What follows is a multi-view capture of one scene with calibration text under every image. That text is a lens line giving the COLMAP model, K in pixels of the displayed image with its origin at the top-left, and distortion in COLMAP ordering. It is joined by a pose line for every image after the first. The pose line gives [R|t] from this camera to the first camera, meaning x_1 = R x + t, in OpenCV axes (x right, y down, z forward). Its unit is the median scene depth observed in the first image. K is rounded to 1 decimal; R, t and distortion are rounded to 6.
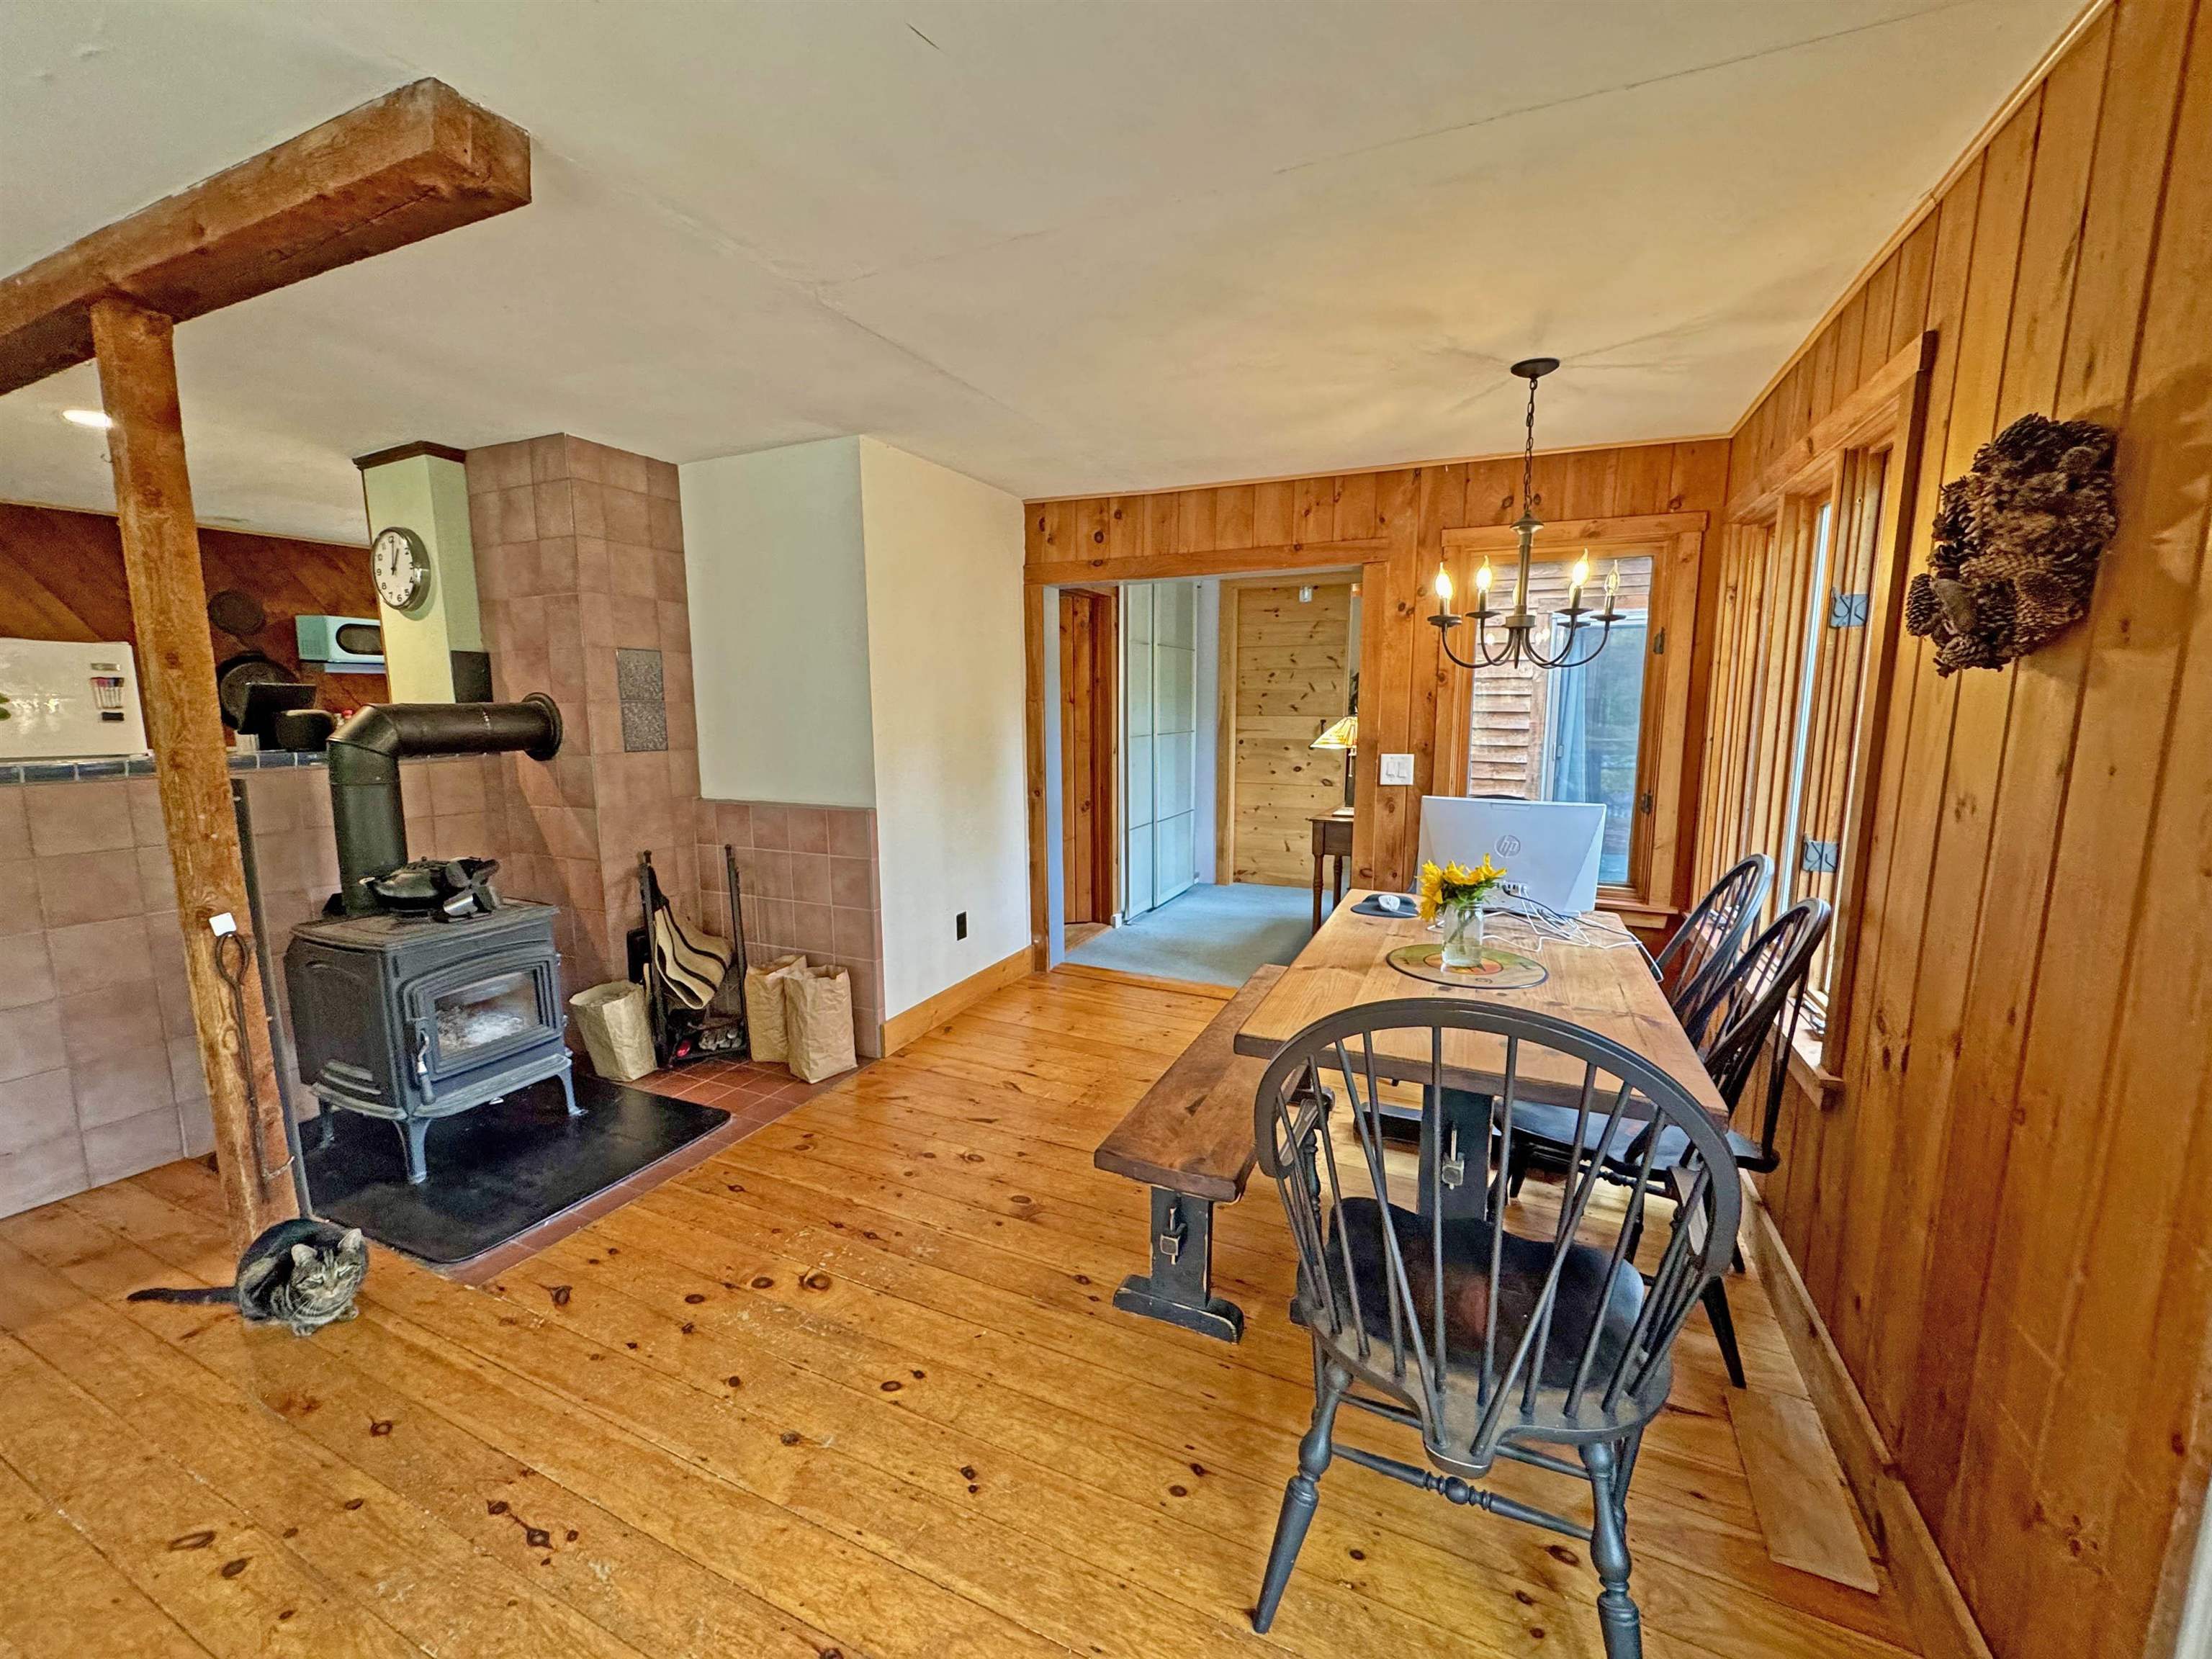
lens RADIAL K [[880.4, 0, 1106.0], [0, 880.4, 829.5], [0, 0, 1]] dist [-0.001358, -0.000134]
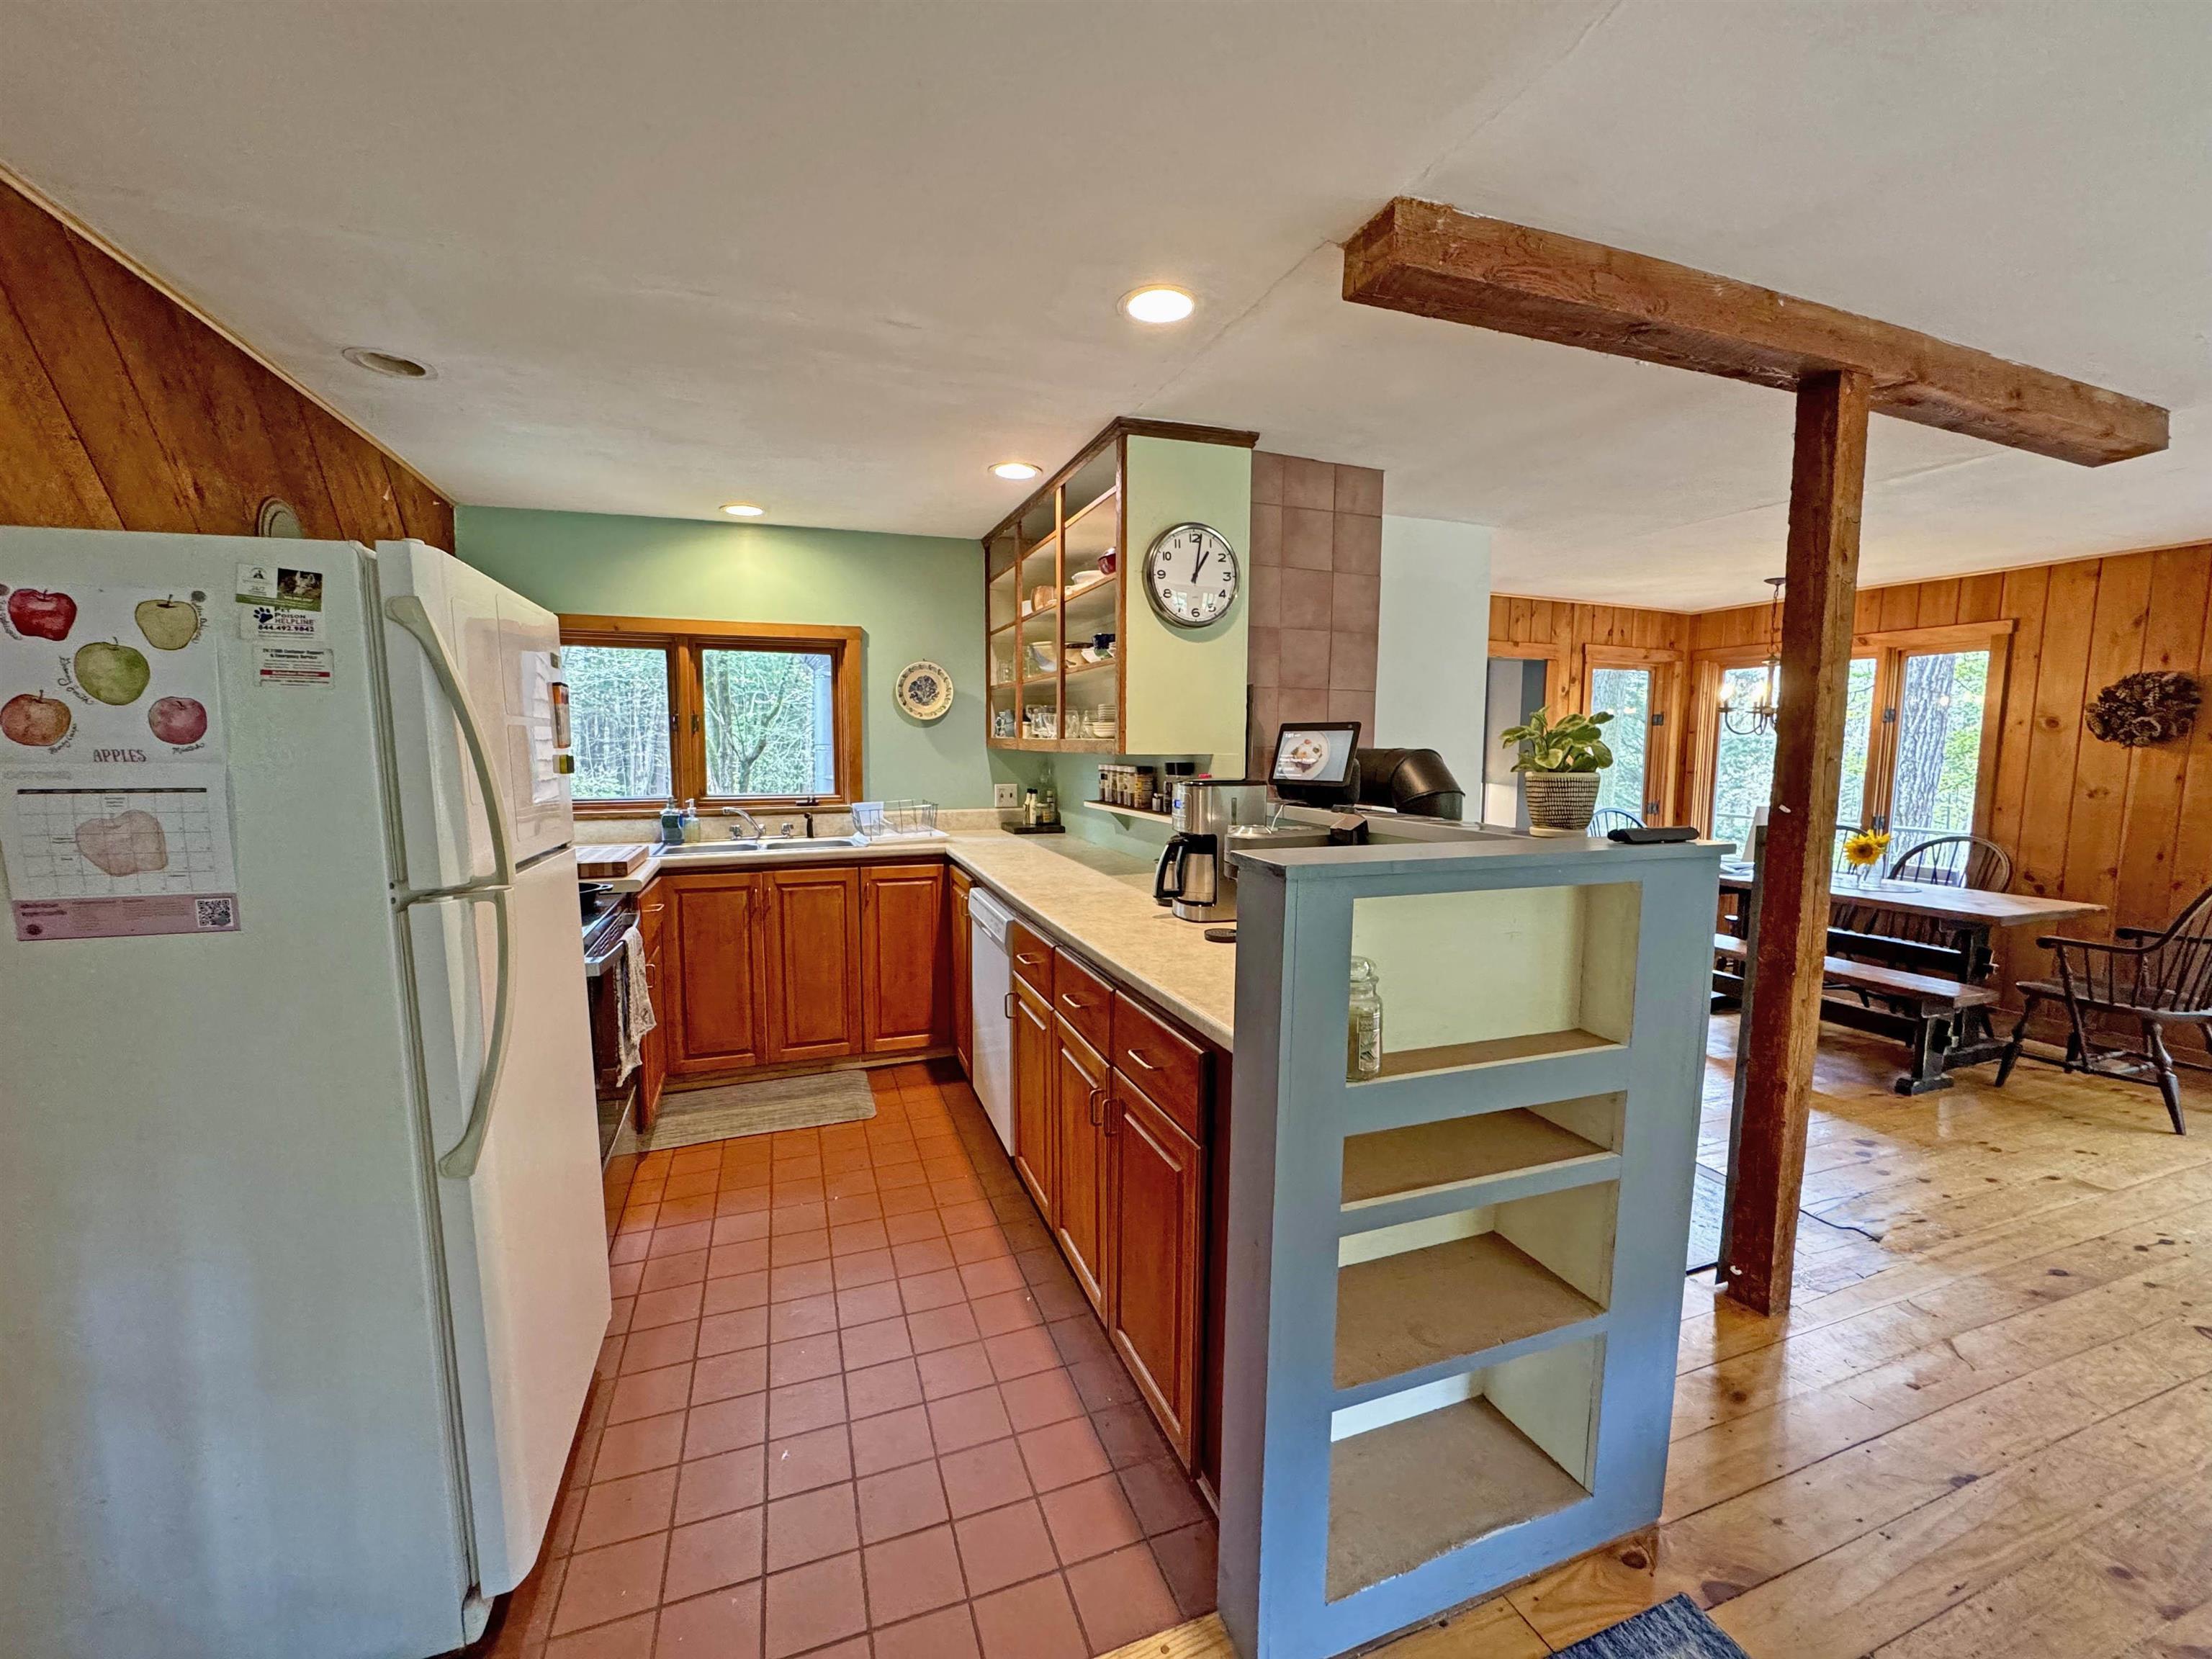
lens RADIAL K [[880.4, 0, 1106.0], [0, 880.4, 829.5], [0, 0, 1]] dist [-0.001358, -0.000134]
pose [[0.707803, -0.057214, 0.704089, -1.408796], [0.089439, 0.995952, -0.008980, -0.070225], [-0.700725, 0.069329, 0.710055, 0.508990]]
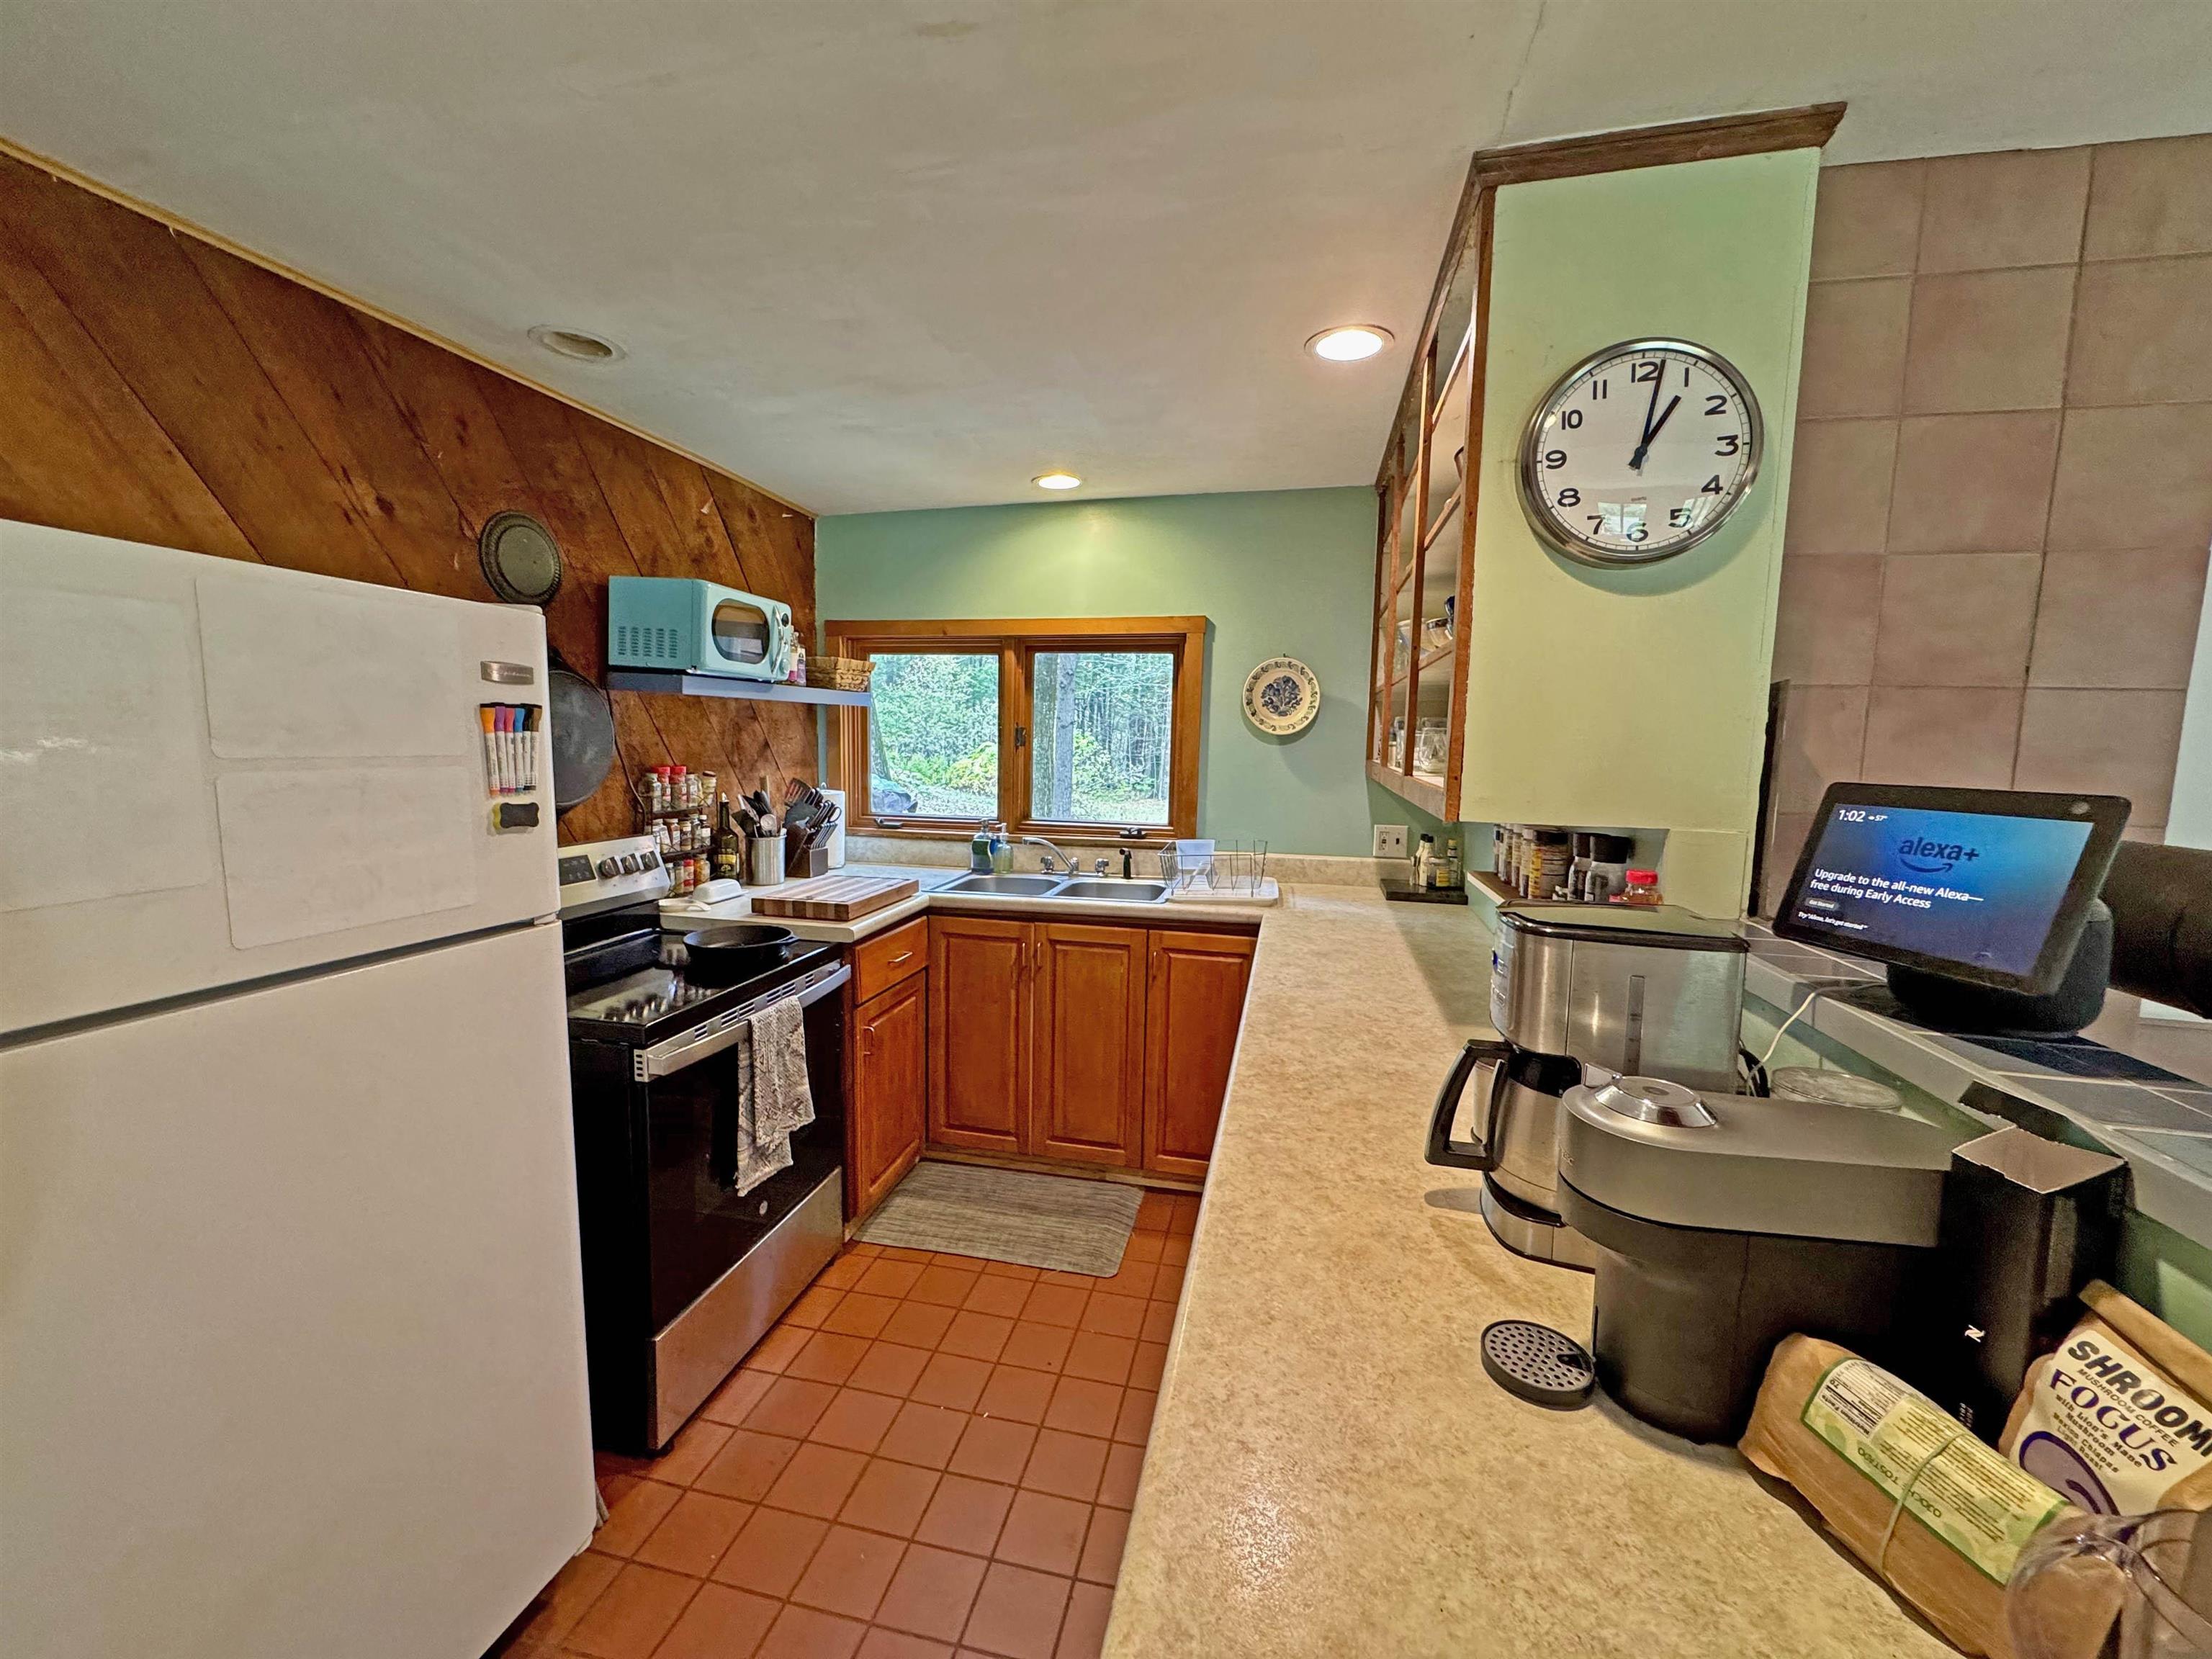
lens RADIAL K [[880.4, 0, 1106.0], [0, 880.4, 829.5], [0, 0, 1]] dist [-0.001358, -0.000134]
pose [[0.978069, 0.006668, 0.208173, -1.087194], [0.000582, 0.999396, -0.034746, -0.124450], [-0.208279, 0.034105, 0.977475, 0.683742]]
